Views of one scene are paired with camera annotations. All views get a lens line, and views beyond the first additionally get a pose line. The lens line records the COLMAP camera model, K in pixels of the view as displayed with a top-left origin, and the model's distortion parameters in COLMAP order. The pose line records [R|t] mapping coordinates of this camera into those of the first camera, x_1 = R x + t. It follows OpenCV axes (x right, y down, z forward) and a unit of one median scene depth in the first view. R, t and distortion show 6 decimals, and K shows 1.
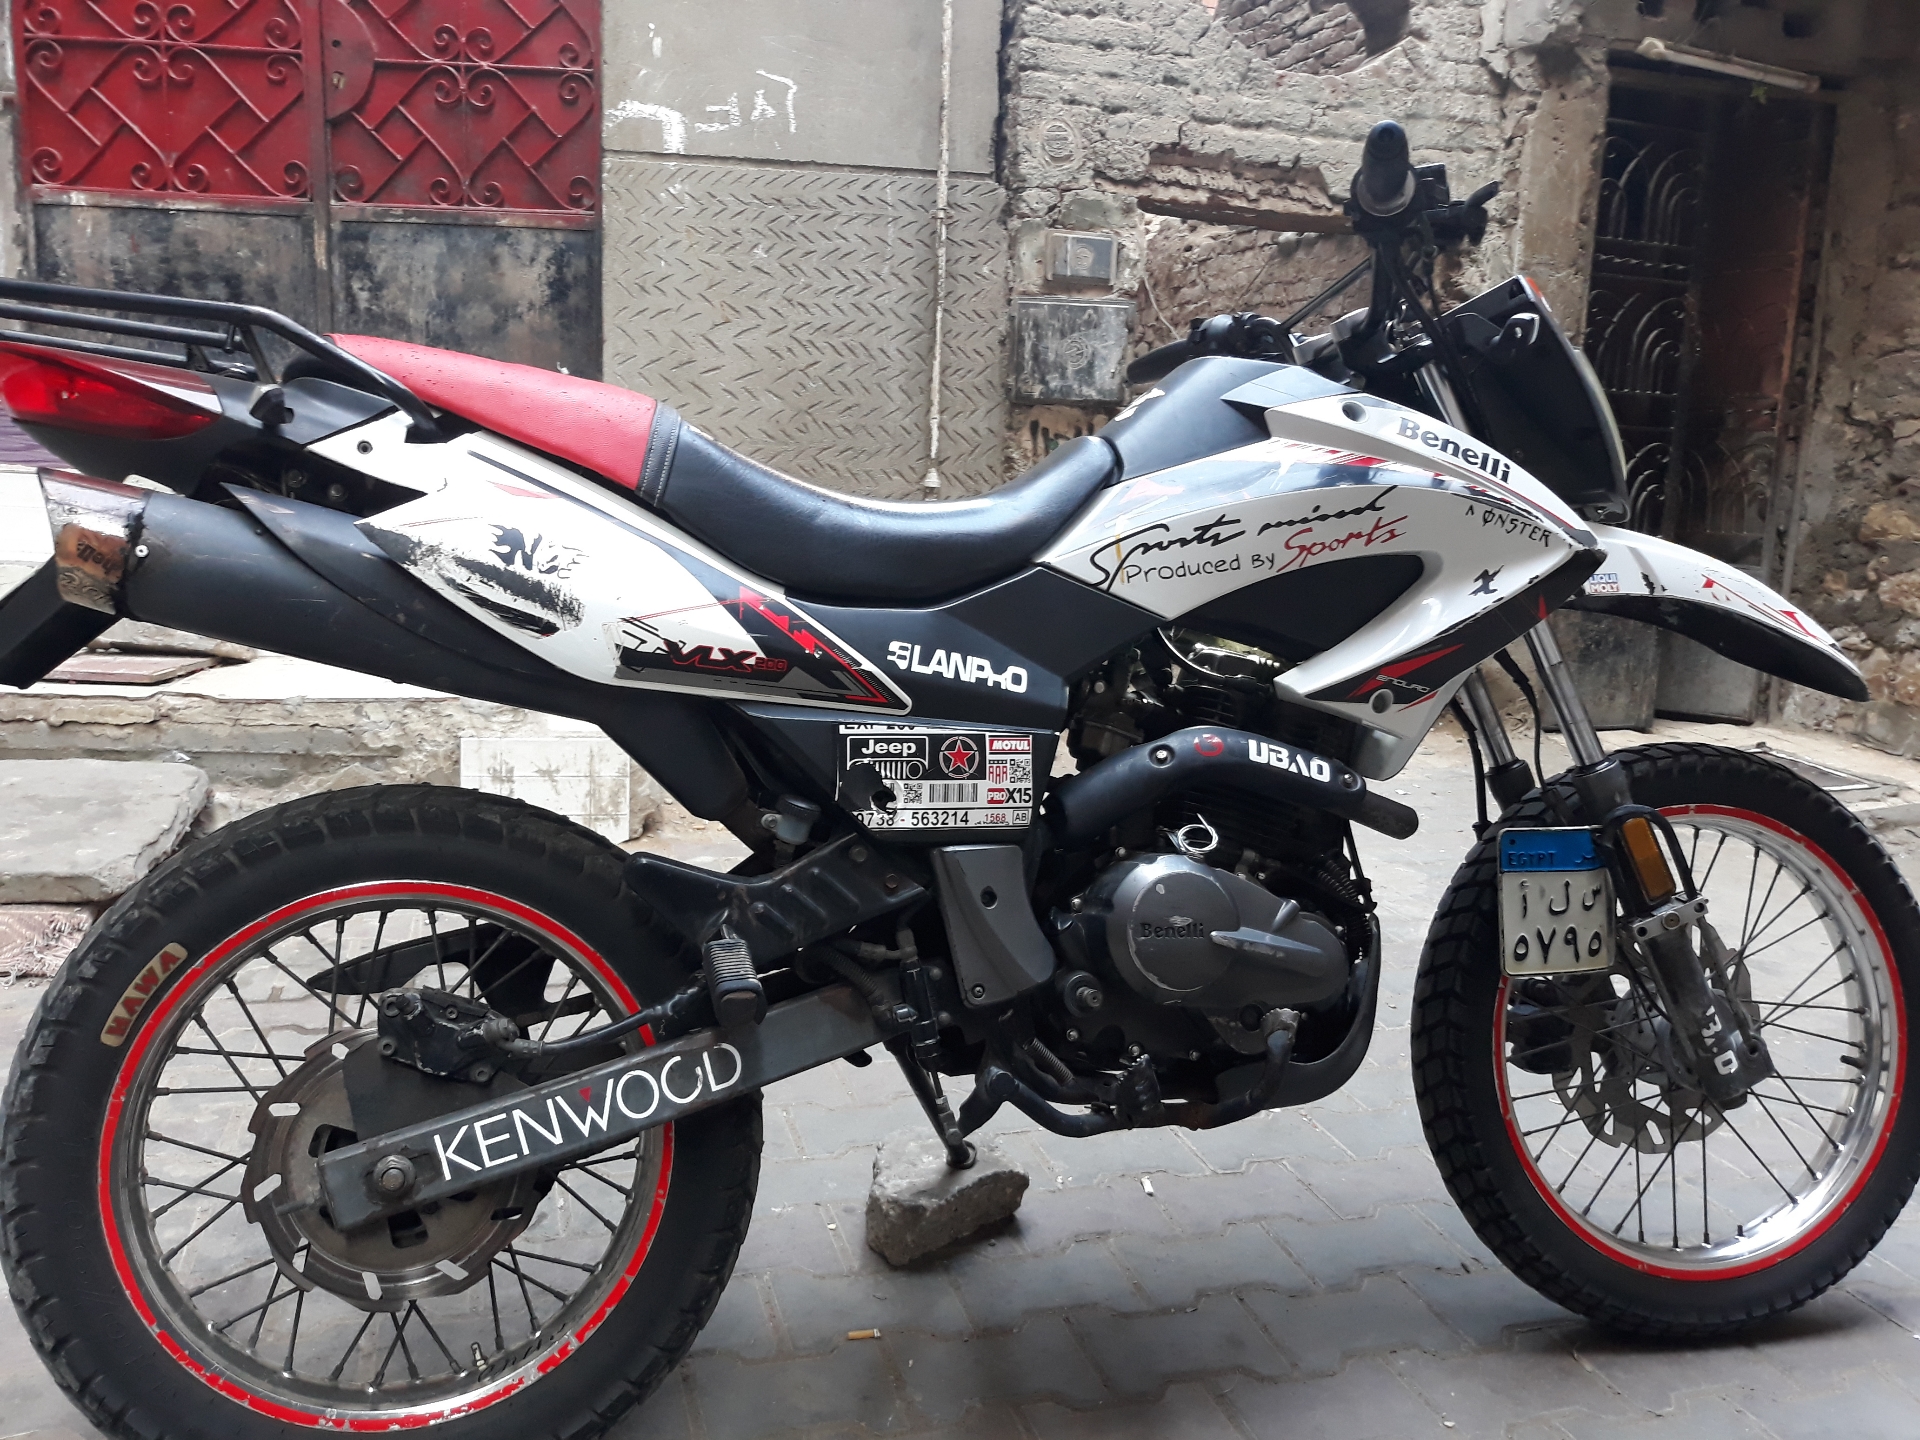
lens RADIAL K [[1435.4, 0, 964.7], [0, 1435.4, 811.1], [0, 0, 1]] dist [0.113280, -0.229233]
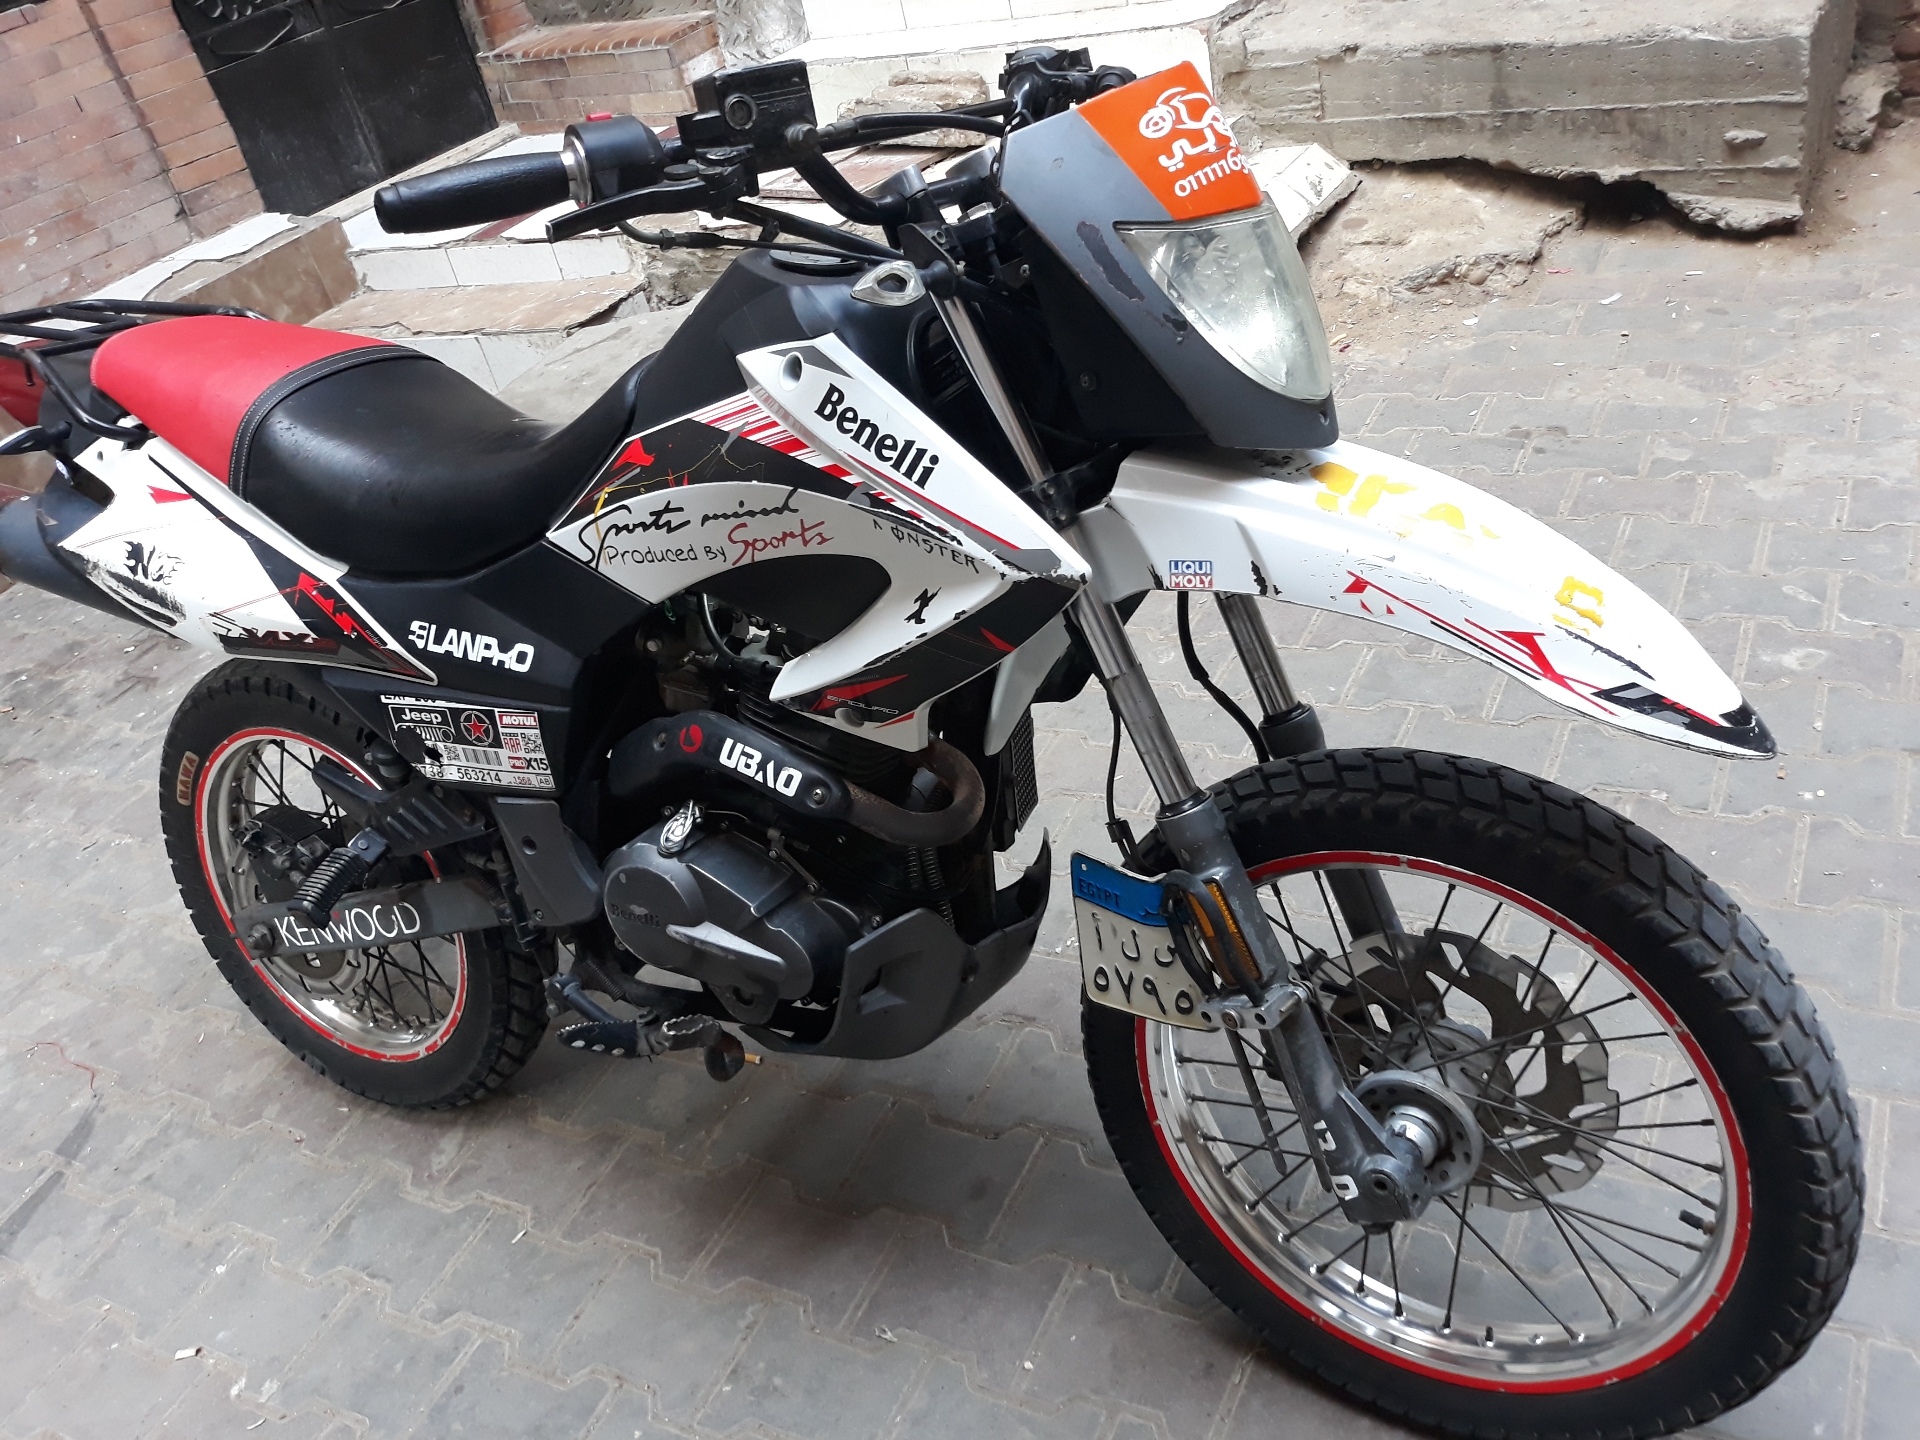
lens RADIAL K [[1483.0, 0, 1030.0], [0, 1483.0, 762.5], [0, 0, 1]] dist [0.108137, -0.193053]
pose [[0.728890, 0.235610, -0.642813, 1.027937], [0.075930, 0.905306, 0.417918, -0.452226], [0.680408, -0.353425, 0.641978, 0.533513]]
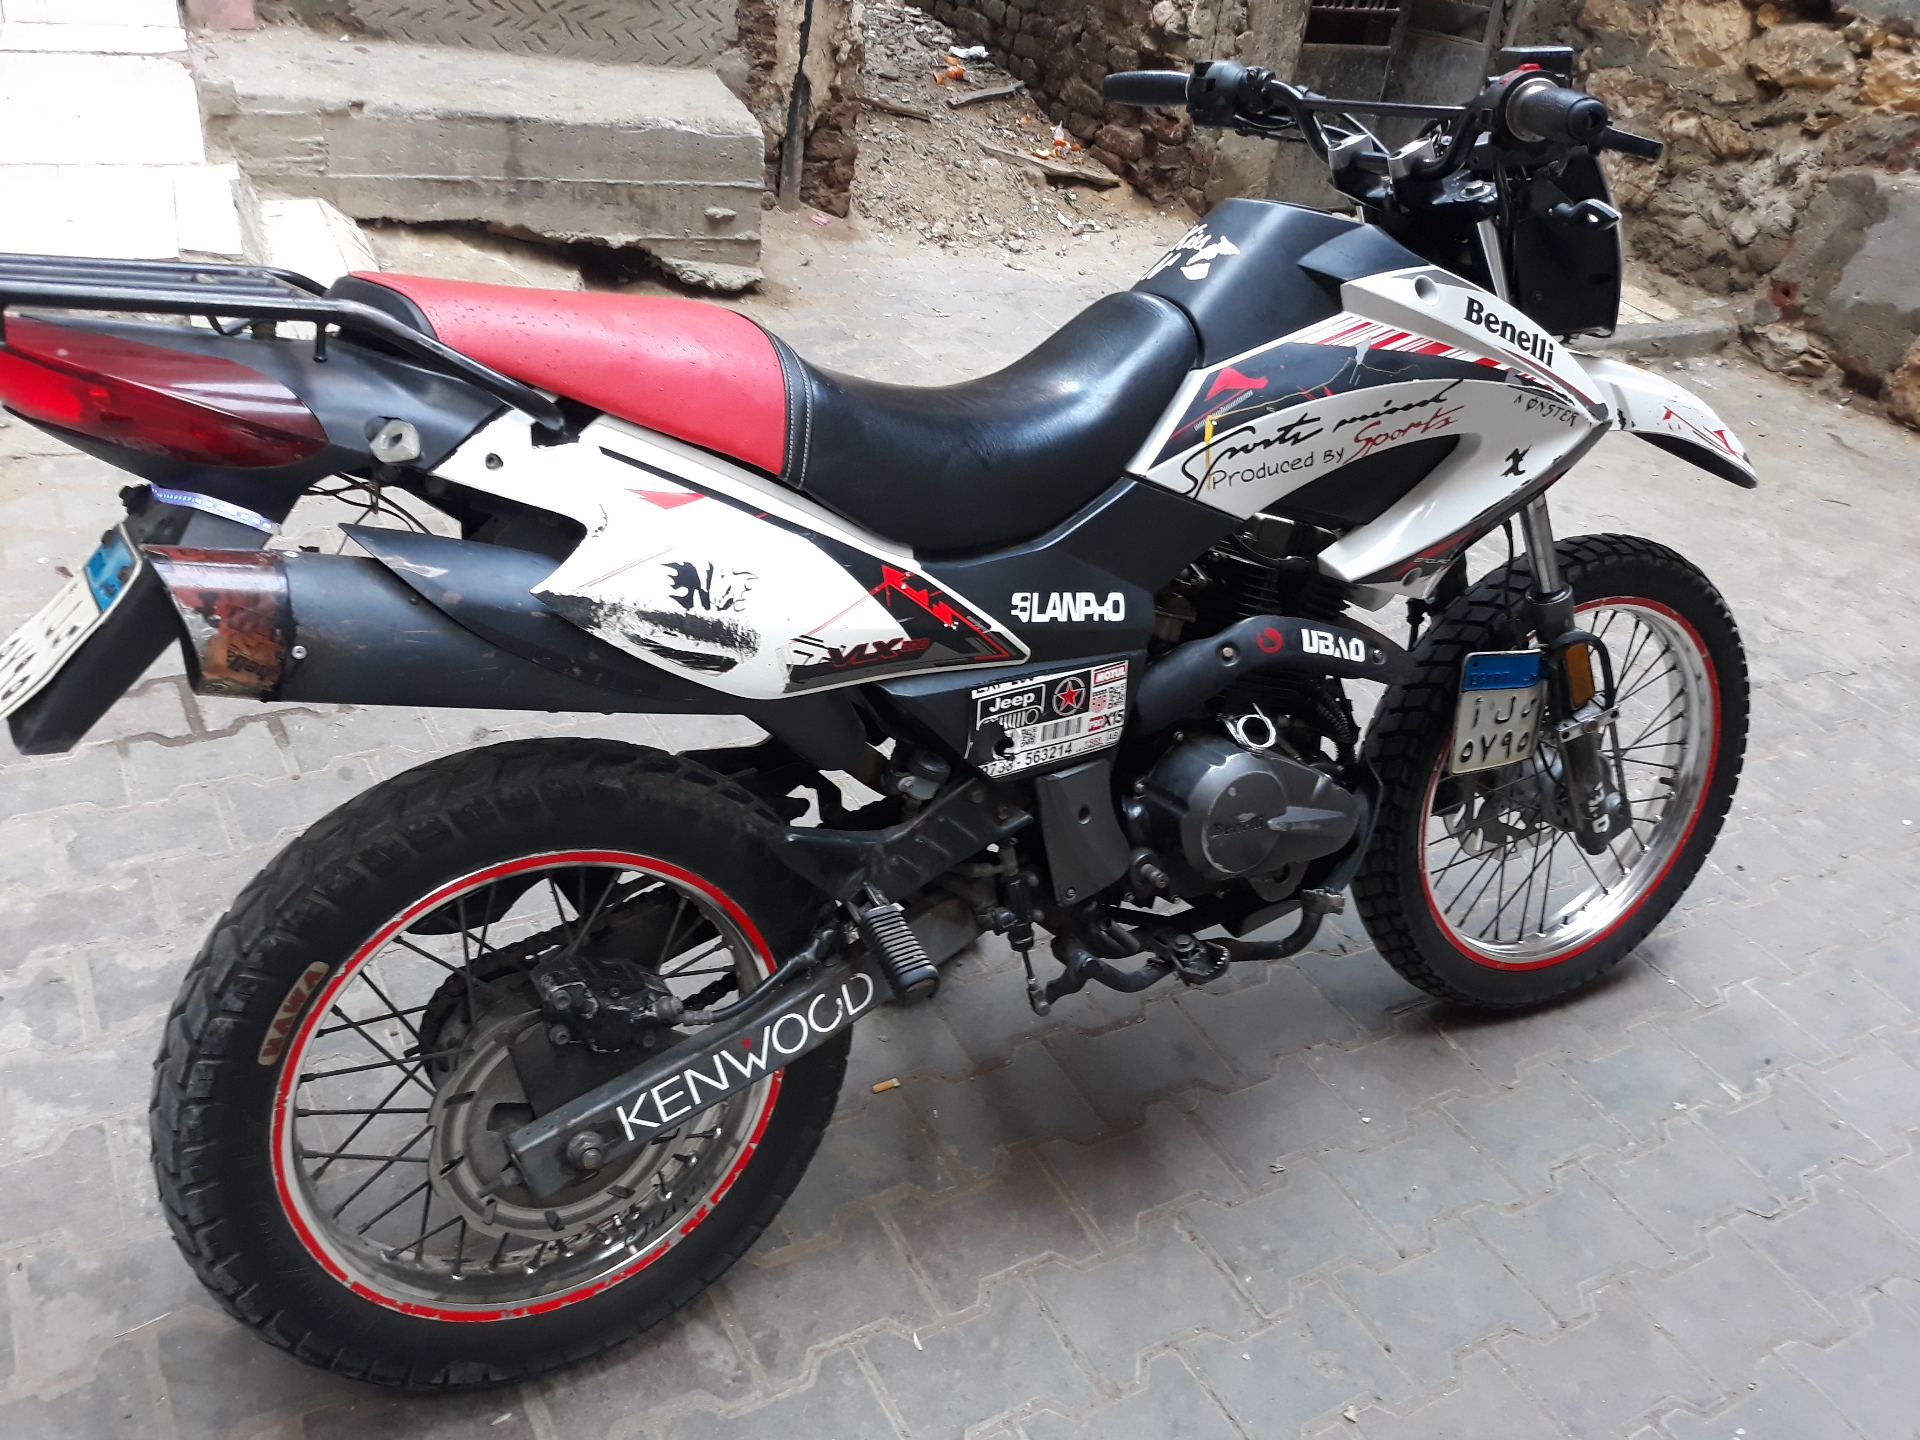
lens RADIAL K [[1442.8, 0, 959.7], [0, 1442.8, 745.8], [0, 0, 1]] dist [0.181790, -0.488308]
pose [[0.970817, -0.060898, 0.231962, -0.317422], [-0.031164, 0.926988, 0.373795, -0.383407], [-0.237789, -0.370115, 0.898037, 0.071937]]
